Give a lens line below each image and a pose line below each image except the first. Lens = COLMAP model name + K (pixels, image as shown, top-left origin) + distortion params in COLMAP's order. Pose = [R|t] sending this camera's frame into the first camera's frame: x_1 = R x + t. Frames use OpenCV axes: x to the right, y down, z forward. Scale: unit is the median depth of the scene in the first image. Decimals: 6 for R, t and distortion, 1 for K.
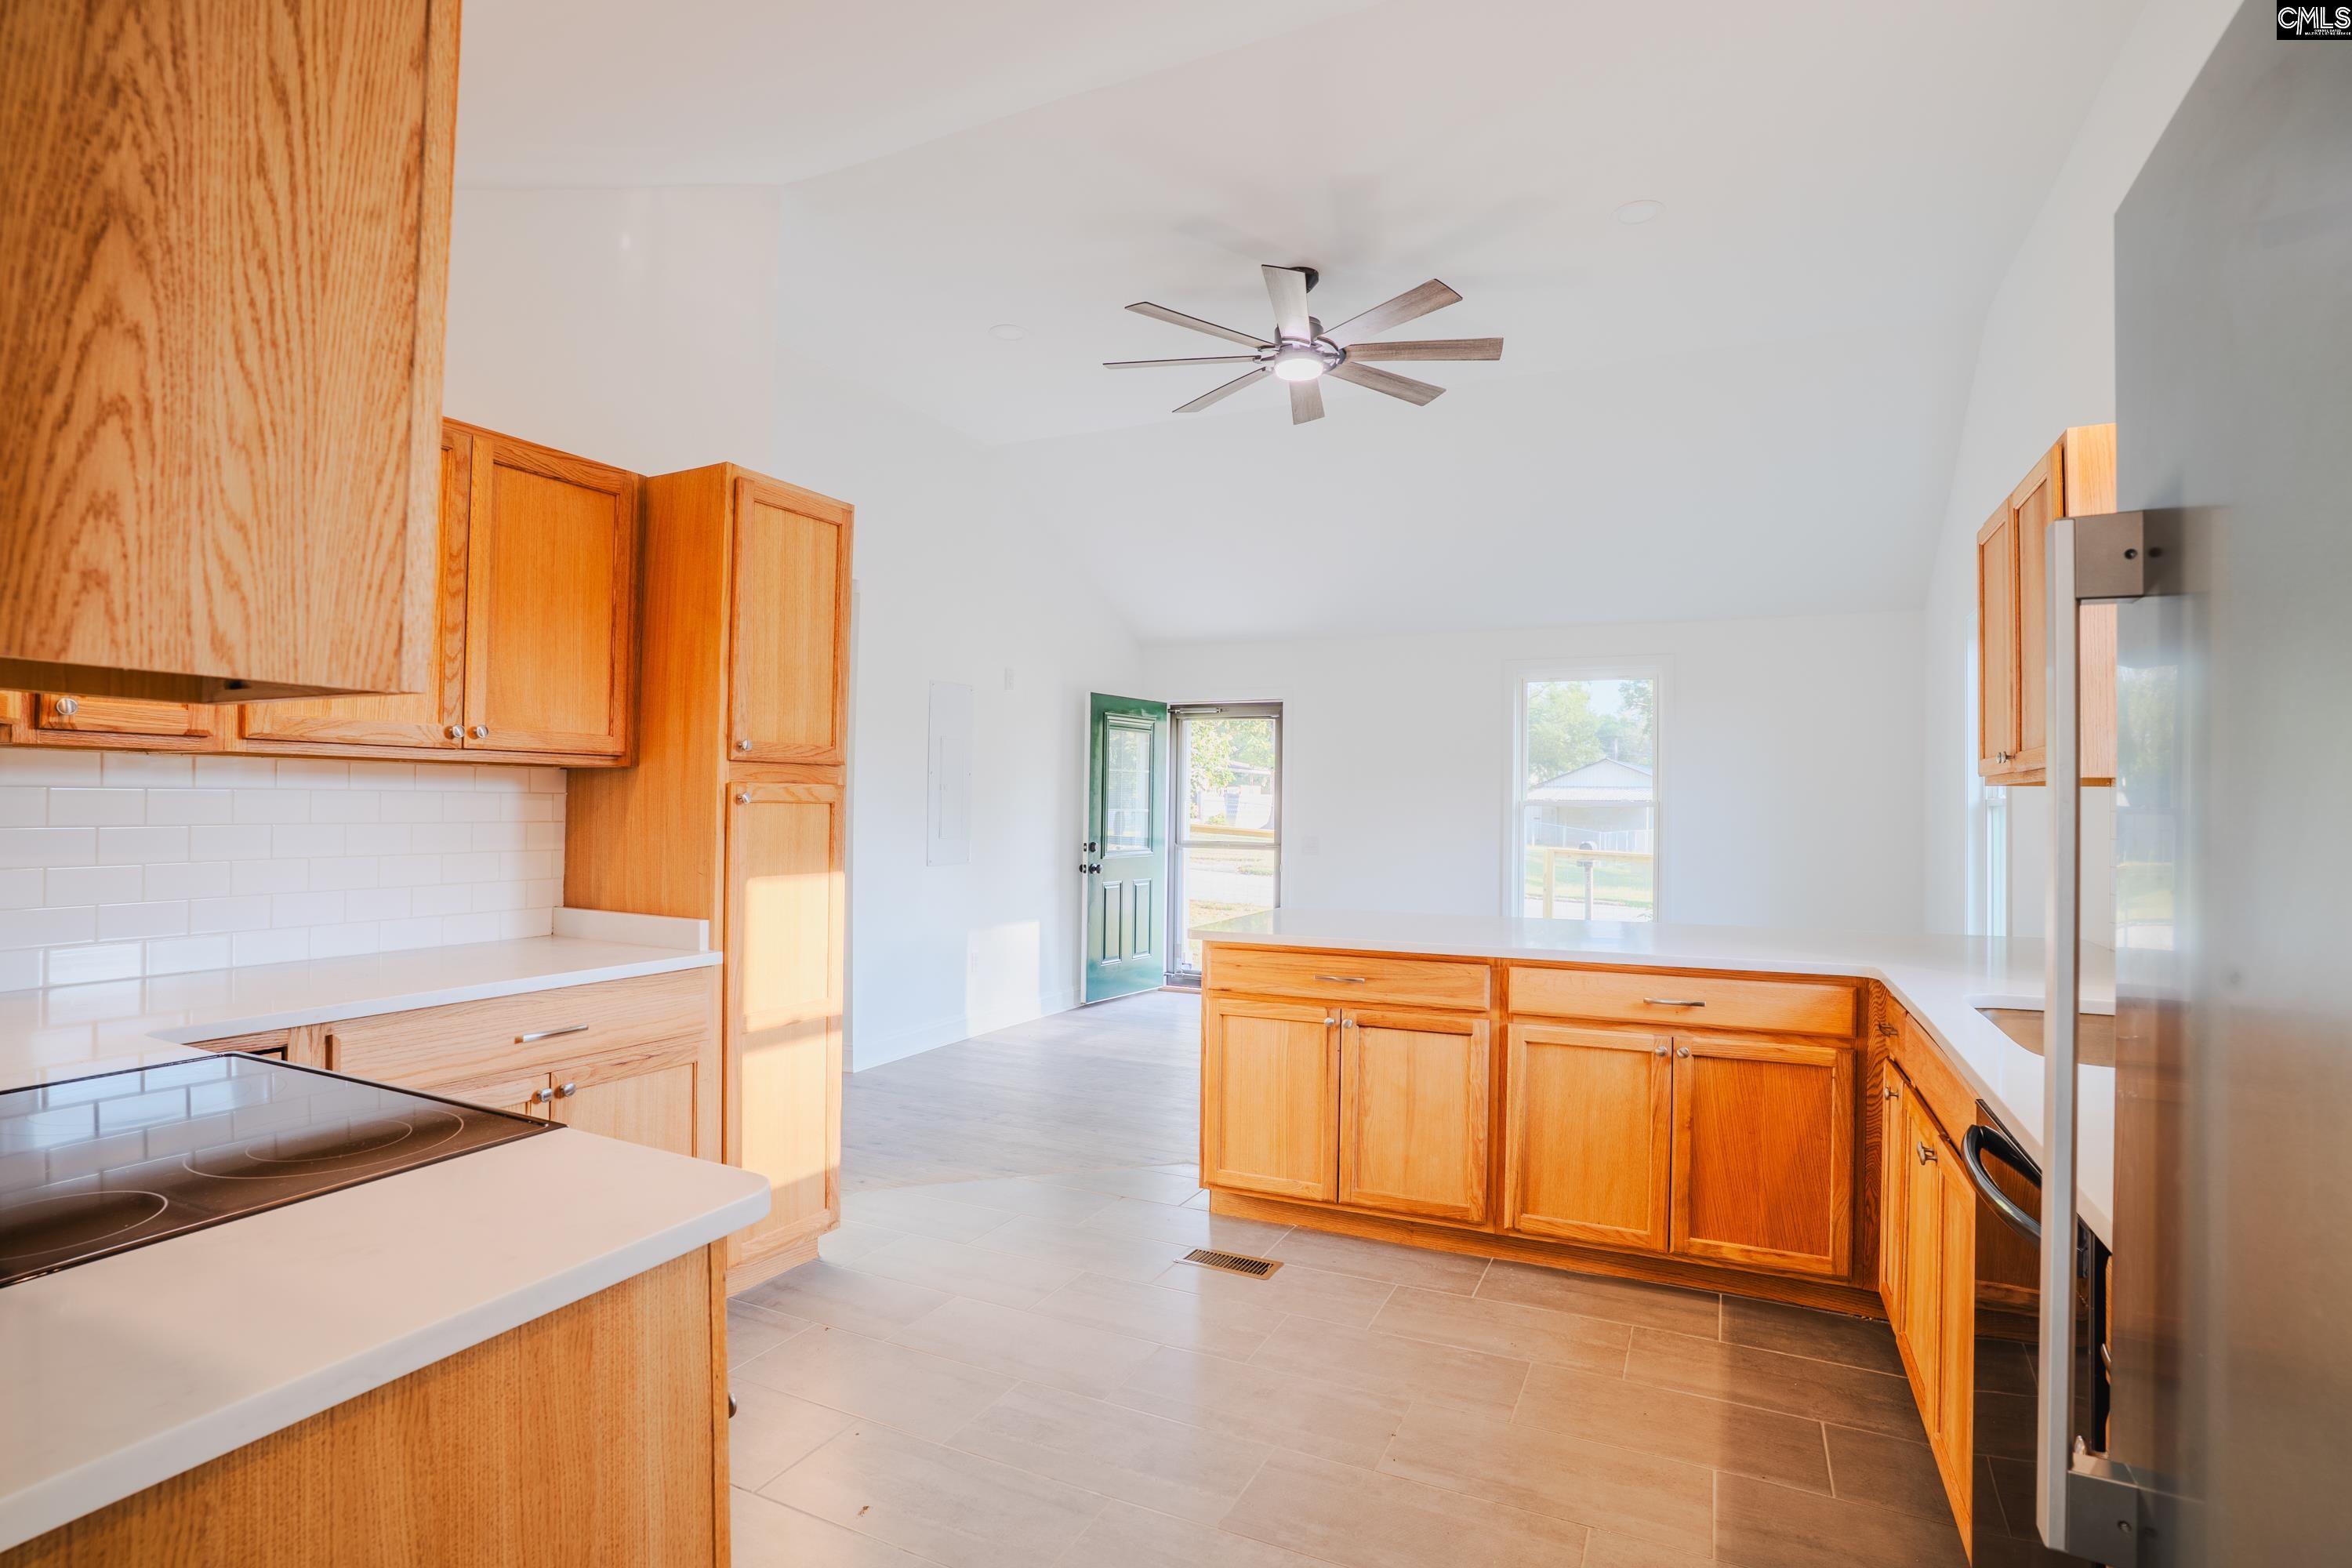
lens RADIAL K [[1164.8, 0, 1165.5], [0, 1164.8, 786.7], [0, 0, 1]] dist [-0.082463, 0.040984]
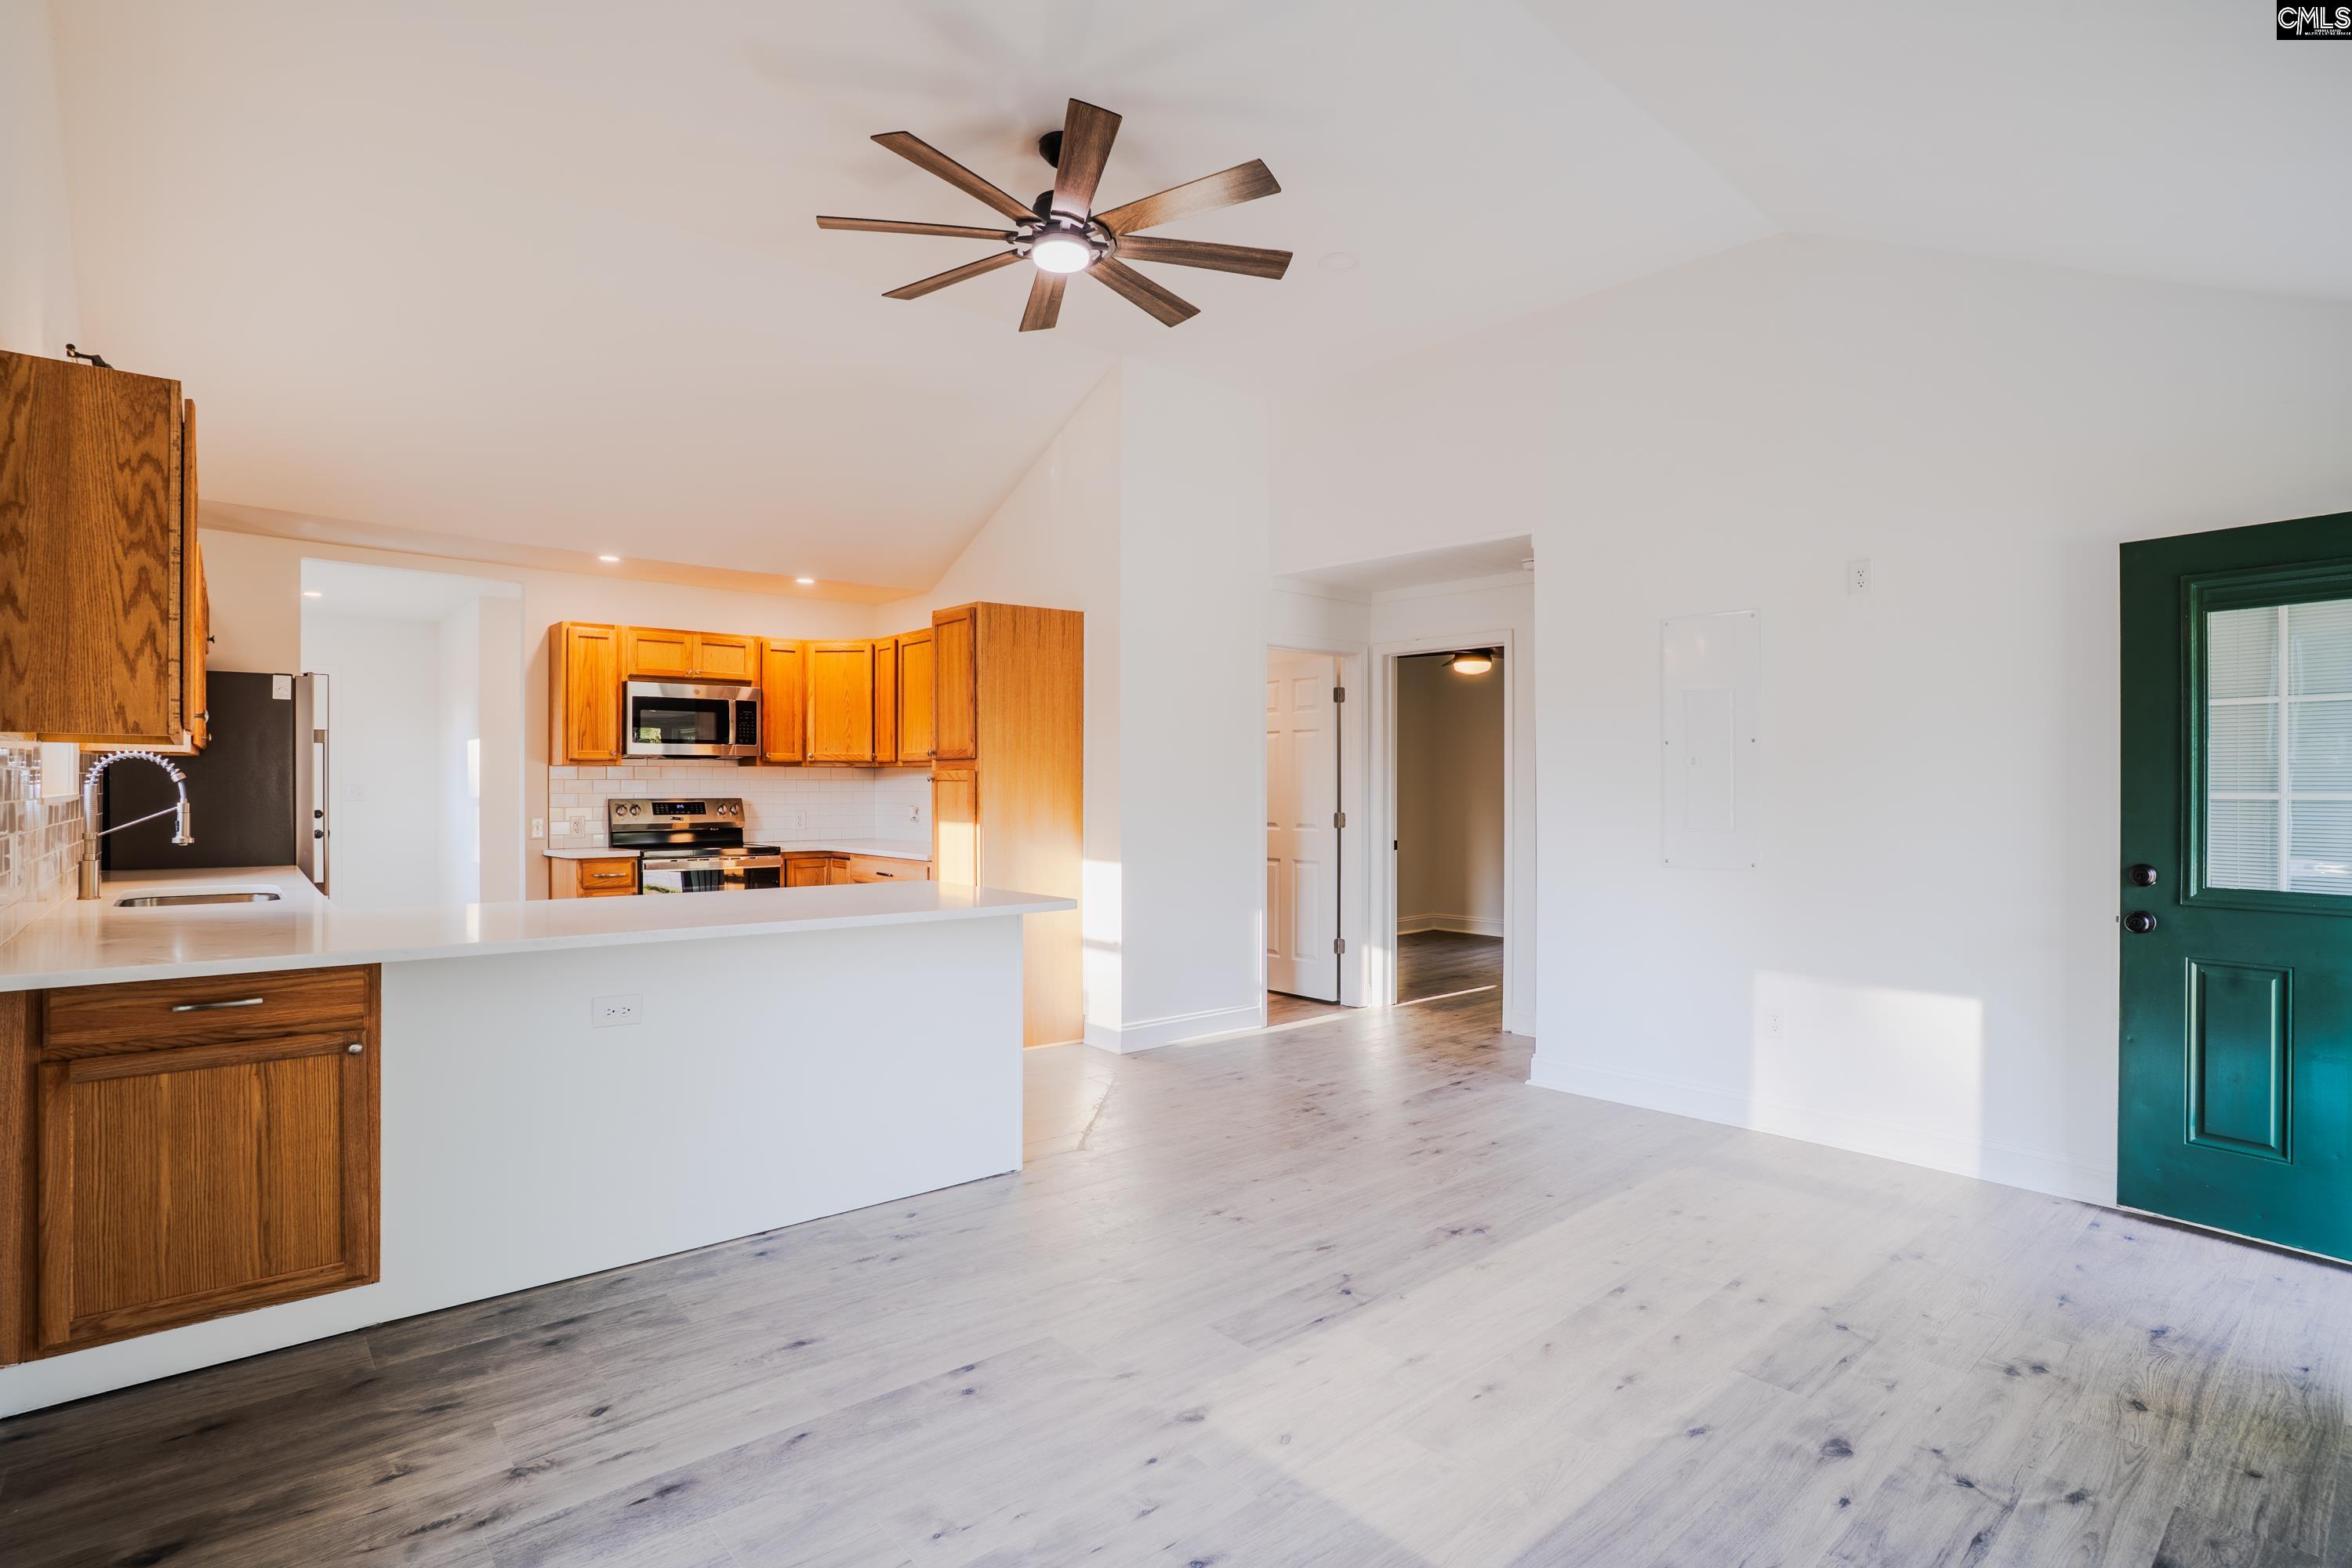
lens RADIAL K [[1164.8, 0, 1165.5], [0, 1164.8, 786.7], [0, 0, 1]] dist [-0.082463, 0.040984]
pose [[-0.383531, -0.011997, -0.923450, 0.981277], [0.006476, 0.999856, -0.015679, 0.041386], [0.923505, -0.011993, -0.383398, 1.599744]]
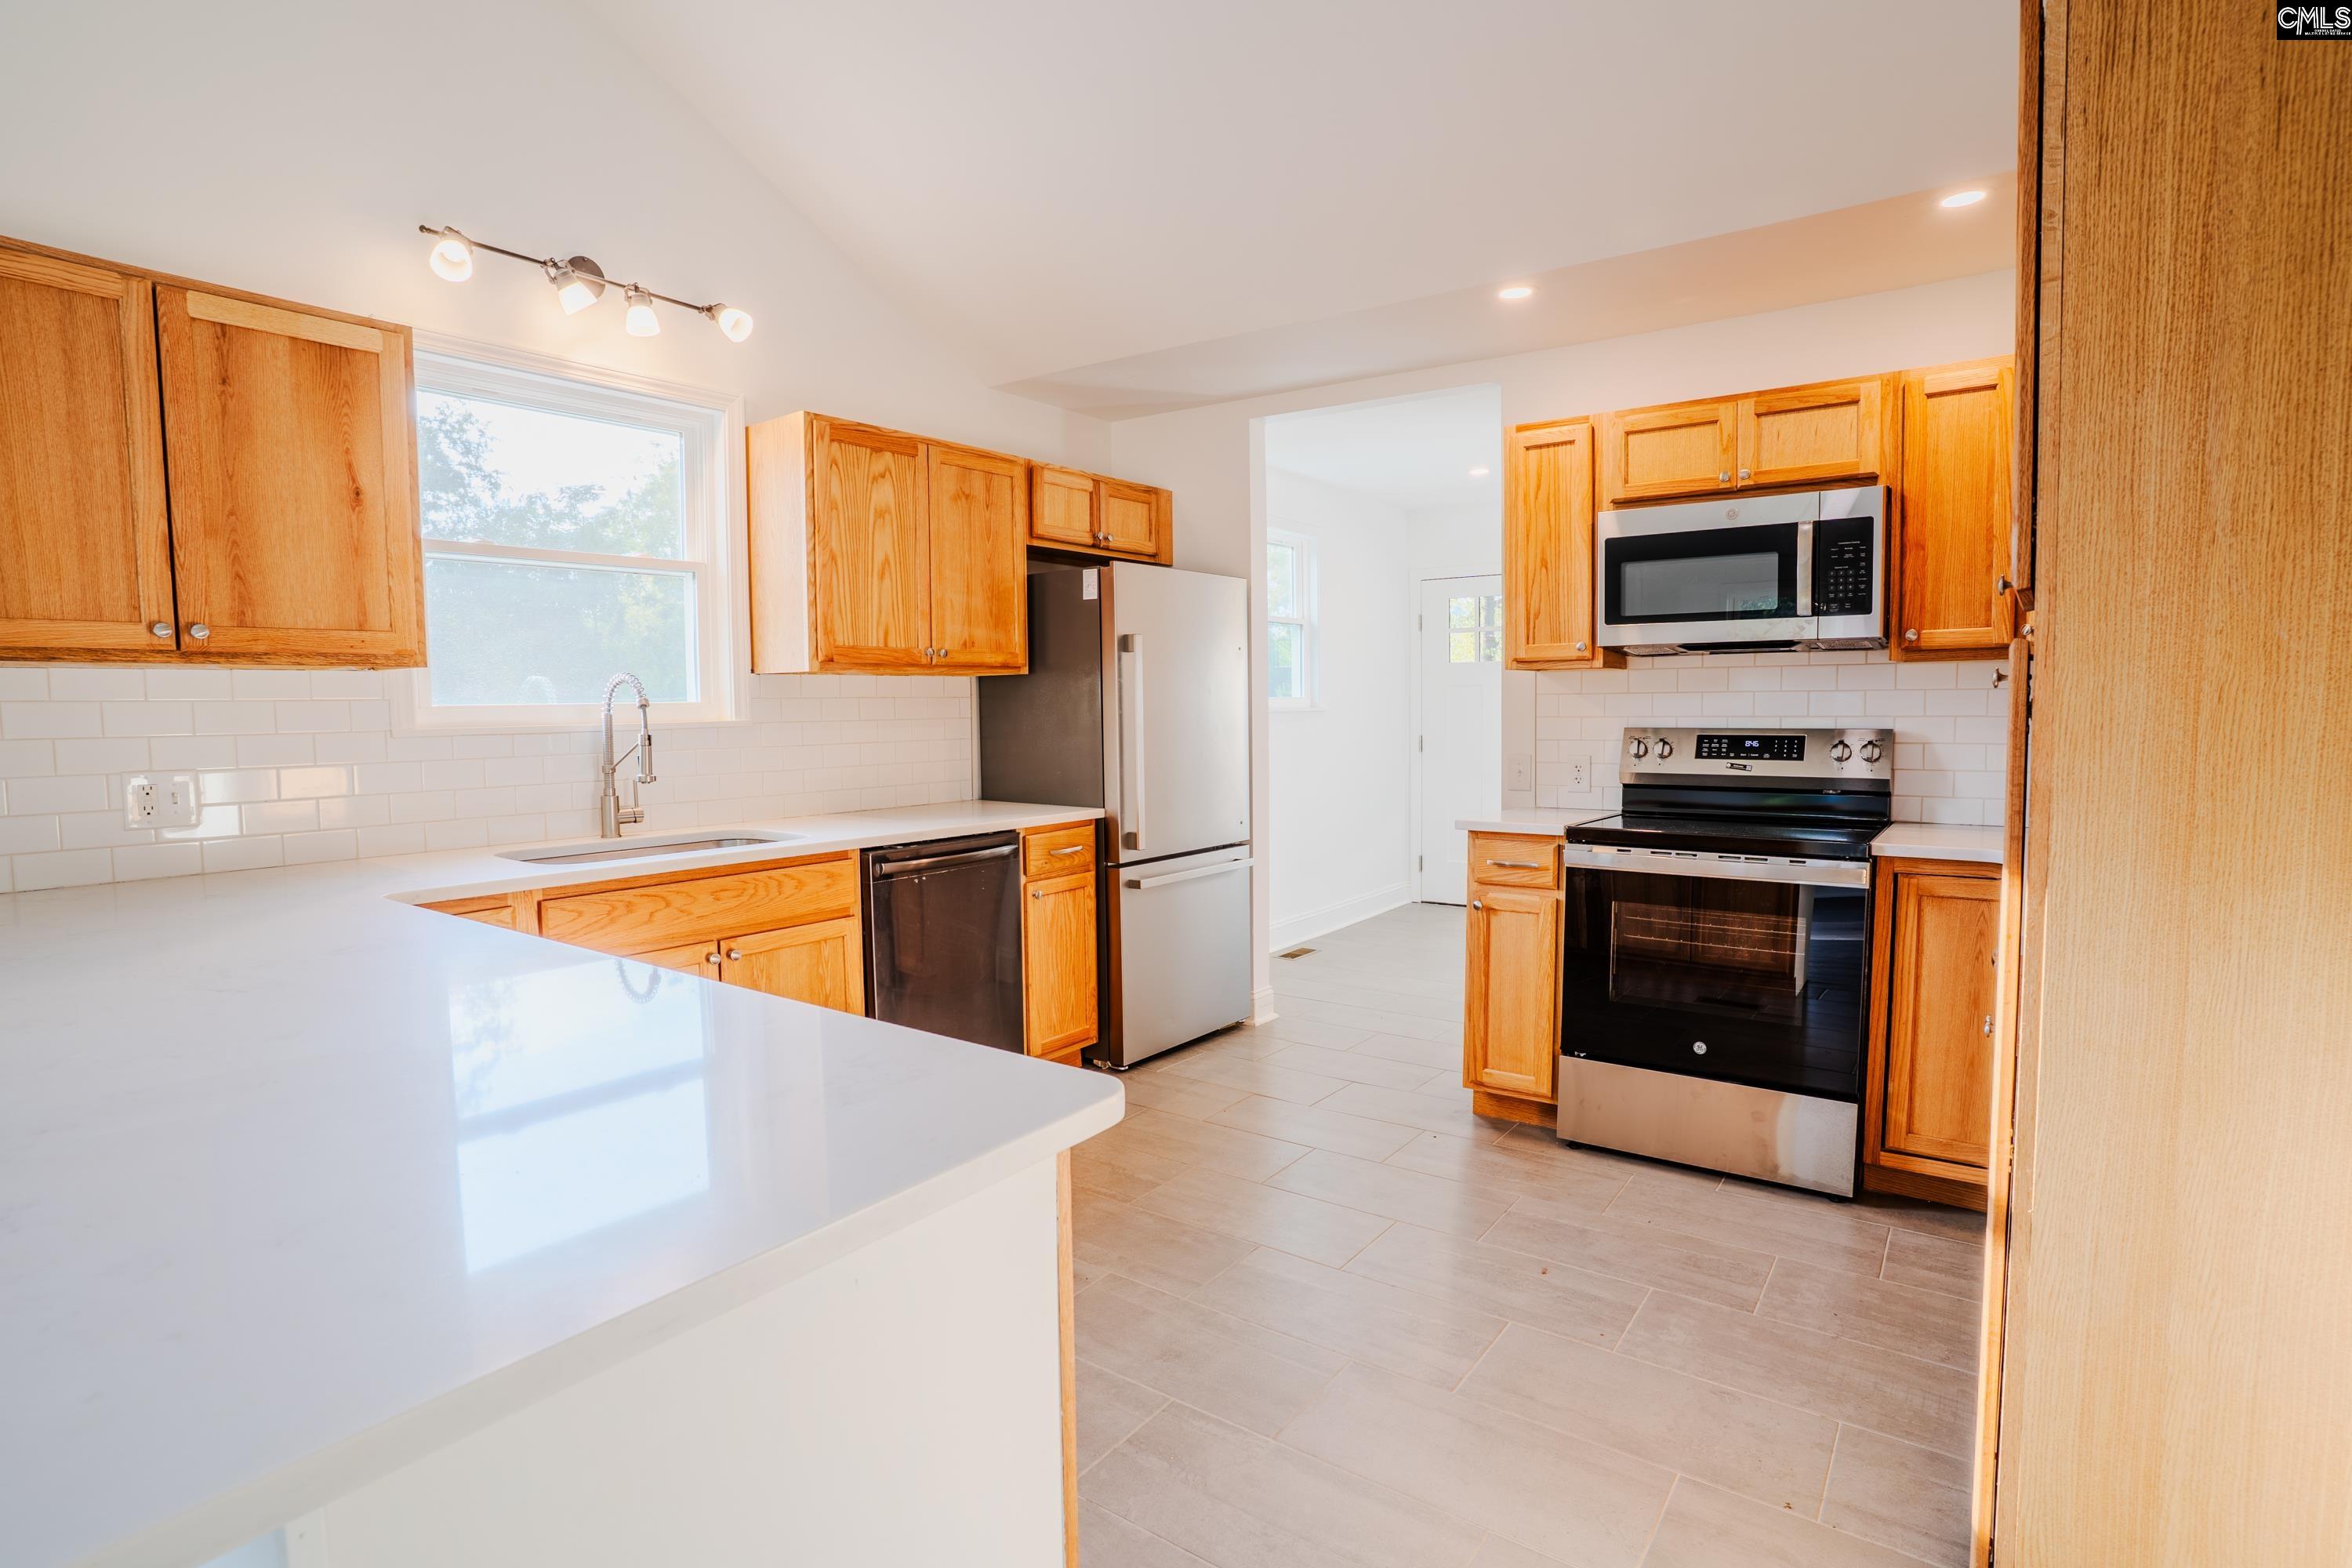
lens RADIAL K [[1164.8, 0, 1165.5], [0, 1164.8, 786.7], [0, 0, 1]] dist [-0.082463, 0.040984]
pose [[-0.983783, -0.015537, 0.178691, -0.046927], [-0.005242, 0.998306, 0.057945, 0.023526], [-0.179288, 0.056069, -0.982198, 1.222833]]
